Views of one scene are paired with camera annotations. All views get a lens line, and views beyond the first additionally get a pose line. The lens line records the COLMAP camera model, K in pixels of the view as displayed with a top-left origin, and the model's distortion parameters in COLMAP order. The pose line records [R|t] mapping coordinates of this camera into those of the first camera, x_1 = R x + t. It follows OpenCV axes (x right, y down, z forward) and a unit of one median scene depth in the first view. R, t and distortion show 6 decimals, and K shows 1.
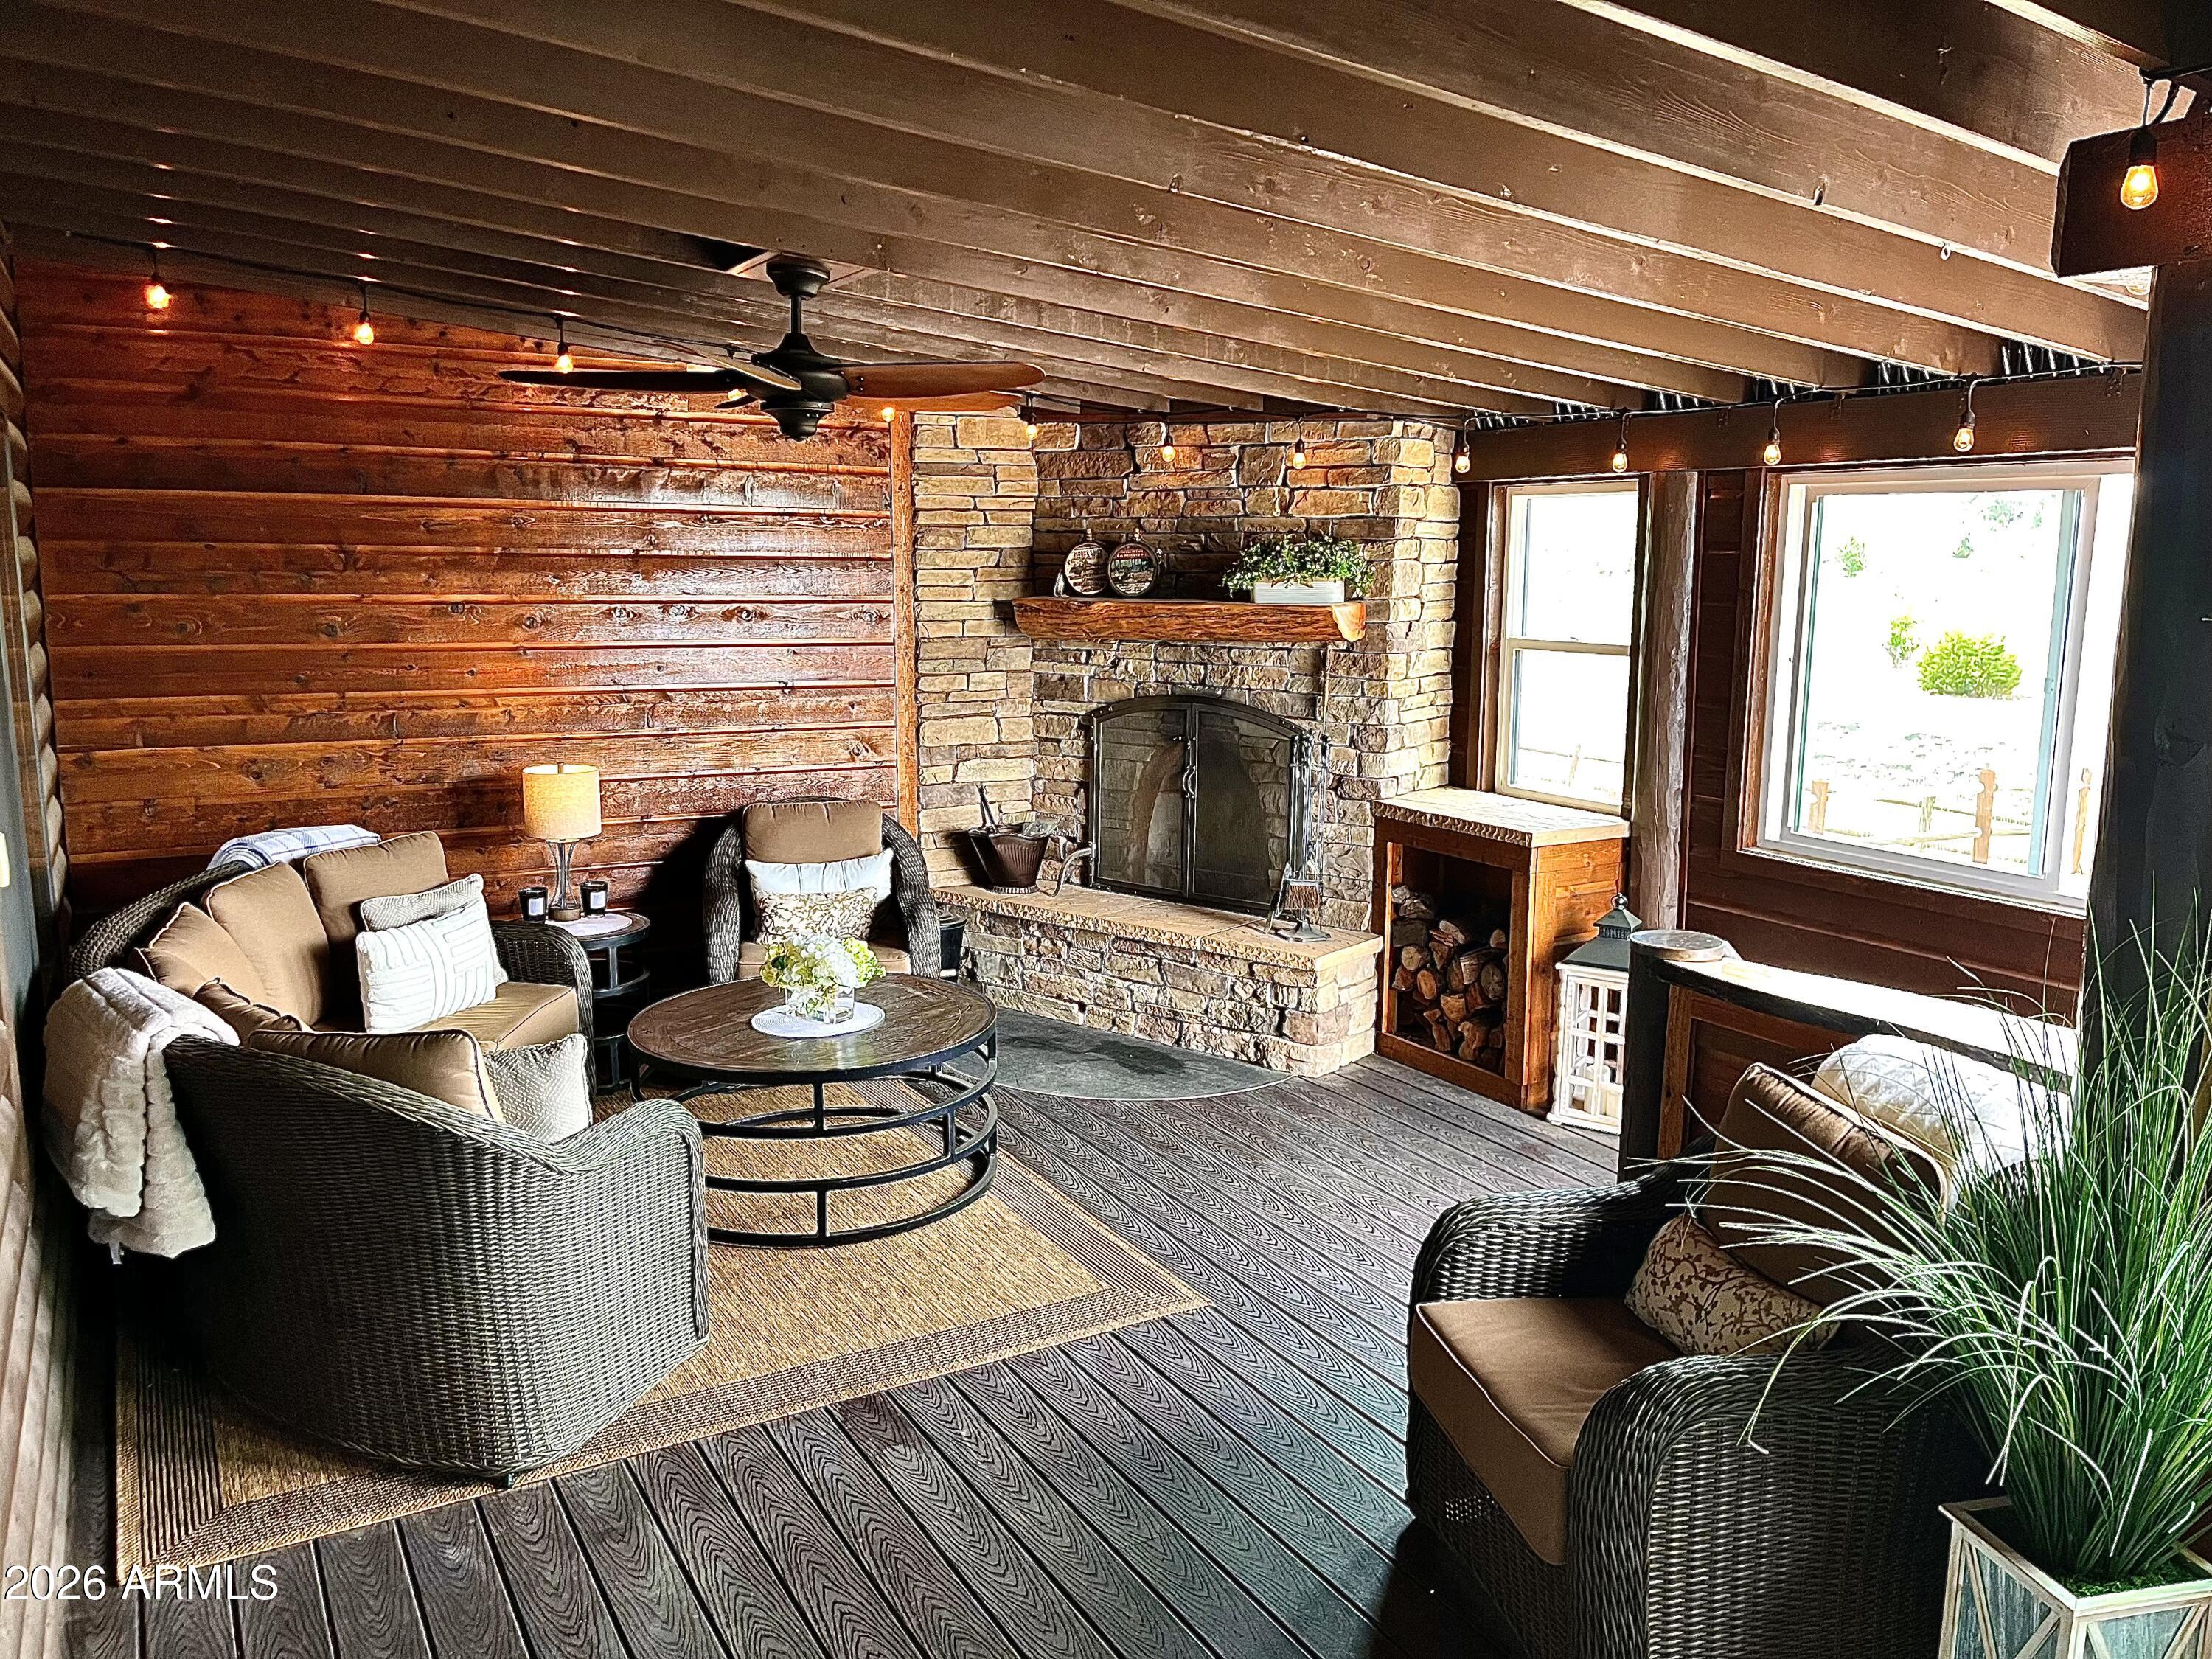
lens RADIAL K [[1682.5, 0, 1106.0], [0, 1682.5, 829.5], [0, 0, 1]] dist [0.010322, -0.010959]
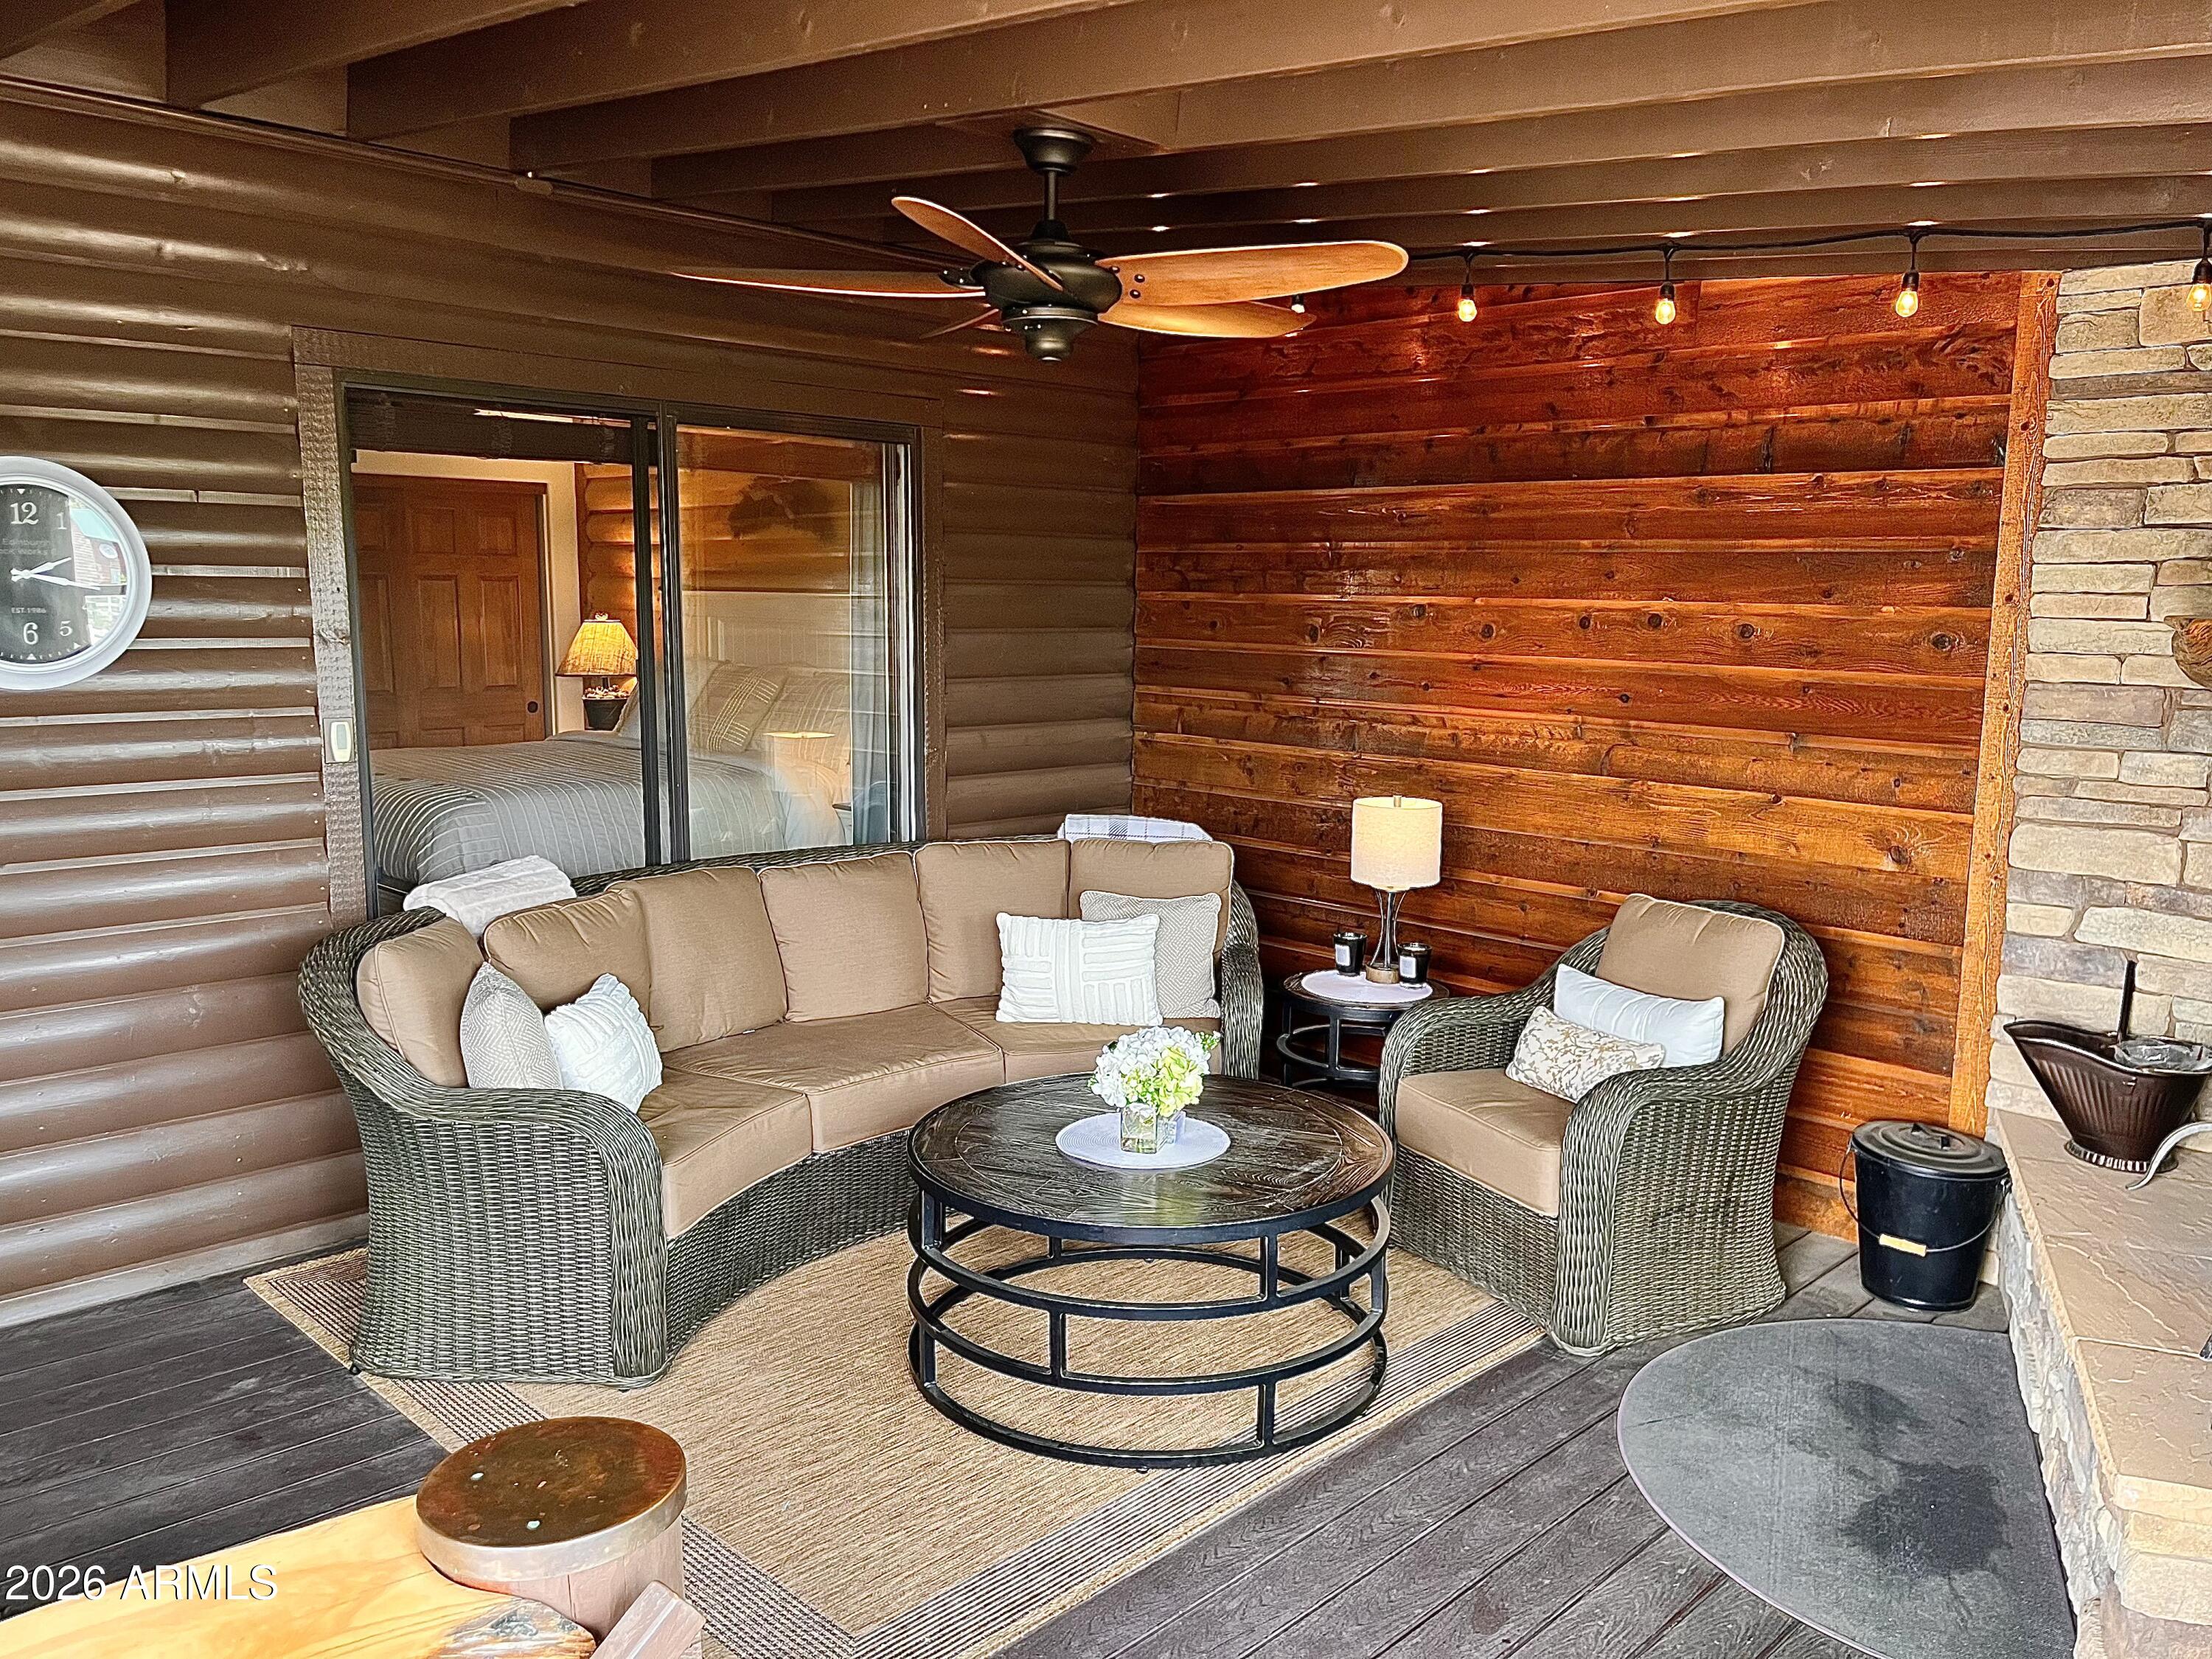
lens RADIAL K [[1682.5, 0, 1106.0], [0, 1682.5, 829.5], [0, 0, 1]] dist [0.010322, -0.010959]
pose [[0.259872, 0.132257, -0.956543, 0.425012], [-0.164728, 0.982128, 0.091041, -0.073321], [0.951489, 0.133910, 0.277014, 0.619696]]
